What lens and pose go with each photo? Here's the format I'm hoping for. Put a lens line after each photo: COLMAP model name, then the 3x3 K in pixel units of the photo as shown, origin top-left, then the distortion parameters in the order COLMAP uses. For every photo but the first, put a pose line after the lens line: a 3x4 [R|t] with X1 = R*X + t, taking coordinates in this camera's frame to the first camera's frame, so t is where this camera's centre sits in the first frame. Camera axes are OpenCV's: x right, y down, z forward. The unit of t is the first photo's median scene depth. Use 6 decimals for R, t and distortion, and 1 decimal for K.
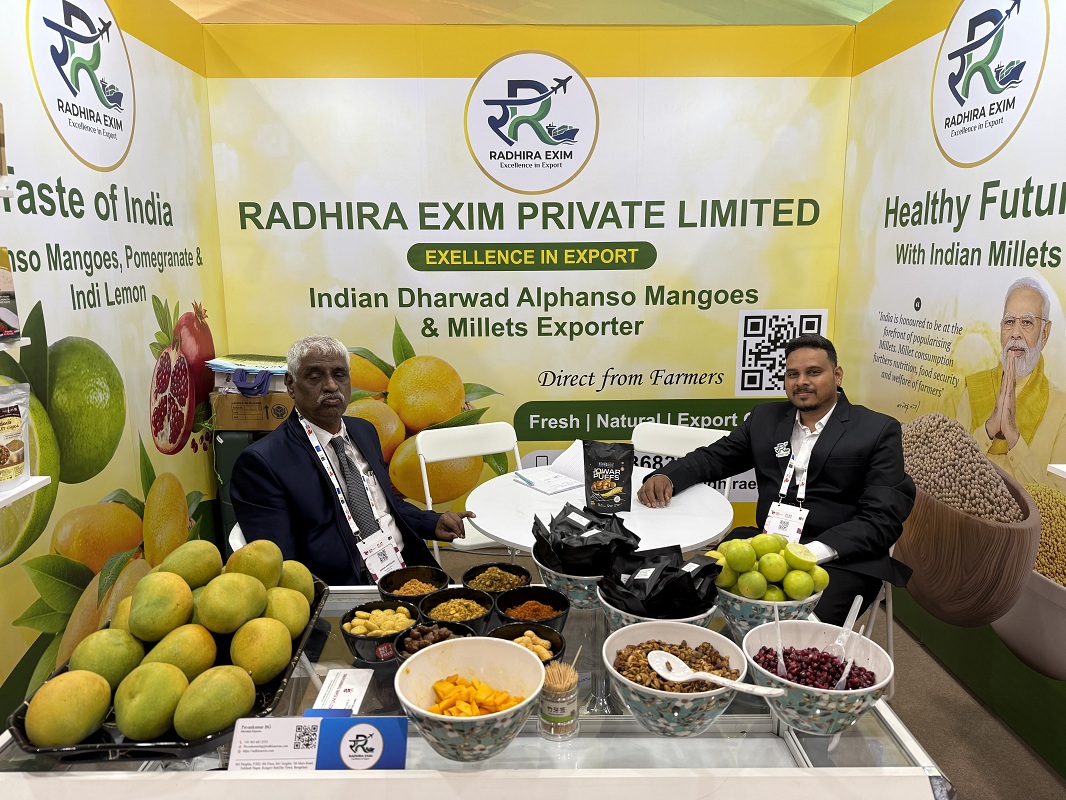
lens RADIAL K [[770.5, 0, 533.5], [0, 770.5, 415.2], [0, 0, 1]] dist [0.102148, -0.128428]
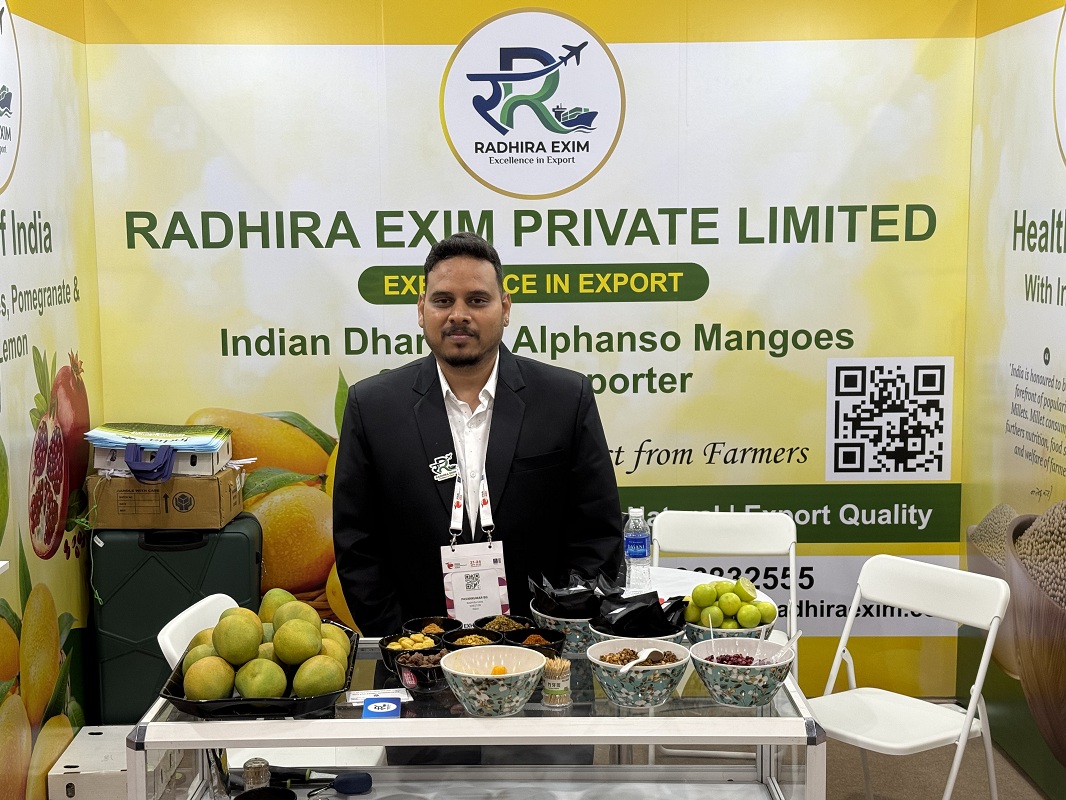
lens RADIAL K [[1544.4, 0, 527.8], [0, 1544.4, 432.8], [0, 0, 1]] dist [0.107187, 0.000000]
pose [[0.999989, -0.001357, -0.004597, -0.000708], [0.001060, 0.997946, -0.064047, 0.022844], [0.004674, 0.064042, 0.997936, -0.414777]]
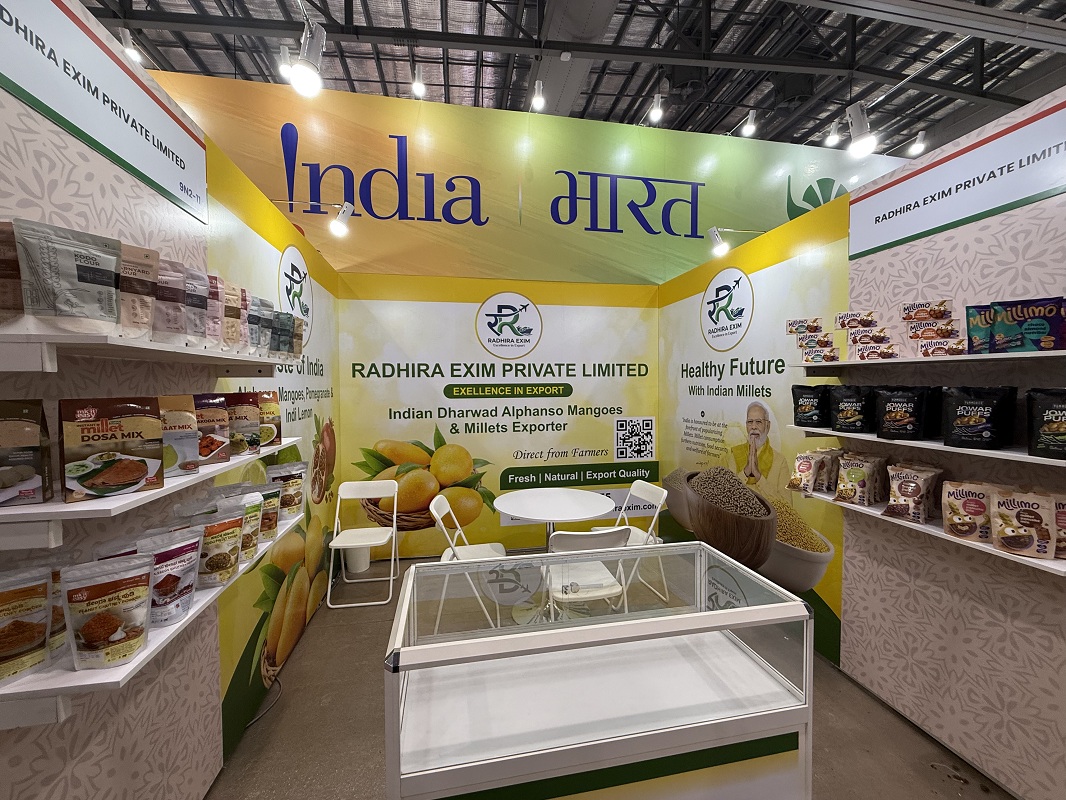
lens RADIAL K [[438.3, 0, 533.2], [0, 438.3, 403.2], [0, 0, 1]] dist [-0.002235, 0.003322]
pose [[0.985815, -0.007520, 0.167667, -0.128789], [0.035665, 0.985566, -0.165490, 0.006661], [-0.164002, 0.169123, 0.971854, -0.058110]]
